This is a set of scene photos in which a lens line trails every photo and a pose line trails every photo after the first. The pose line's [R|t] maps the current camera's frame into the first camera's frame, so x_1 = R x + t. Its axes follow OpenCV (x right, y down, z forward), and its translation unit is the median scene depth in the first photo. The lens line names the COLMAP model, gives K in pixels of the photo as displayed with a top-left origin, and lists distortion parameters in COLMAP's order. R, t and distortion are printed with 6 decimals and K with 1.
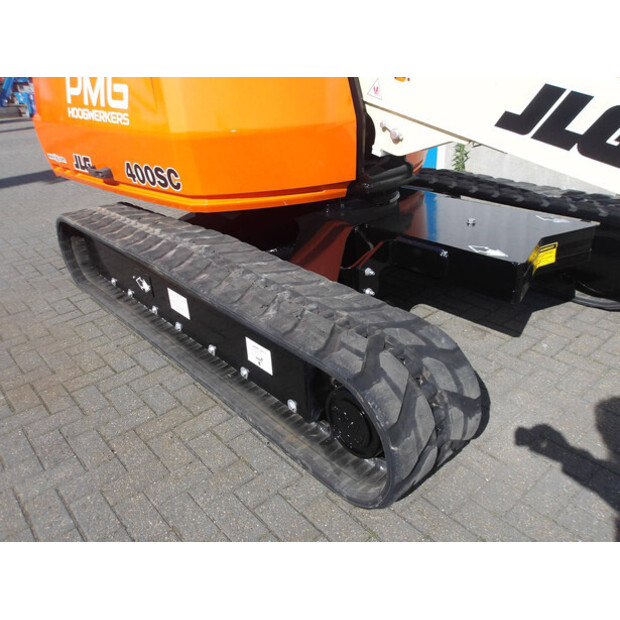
lens RADIAL K [[509.7, 0, 308.8], [0, 509.7, 309.5], [0, 0, 1]] dist [-0.001681, 0.005350]
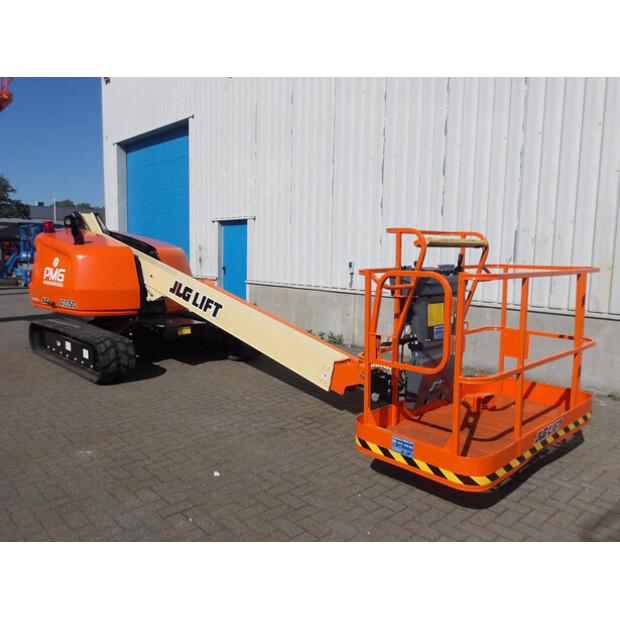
lens RADIAL K [[509.7, 0, 309.8], [0, 509.7, 305.4], [0, 0, 1]] dist [-0.001681, 0.005350]
pose [[0.998029, 0.045783, 0.042917, 0.913892], [-0.028110, 0.937615, -0.346536, 0.690792], [-0.056105, 0.344647, 0.937054, -1.732960]]
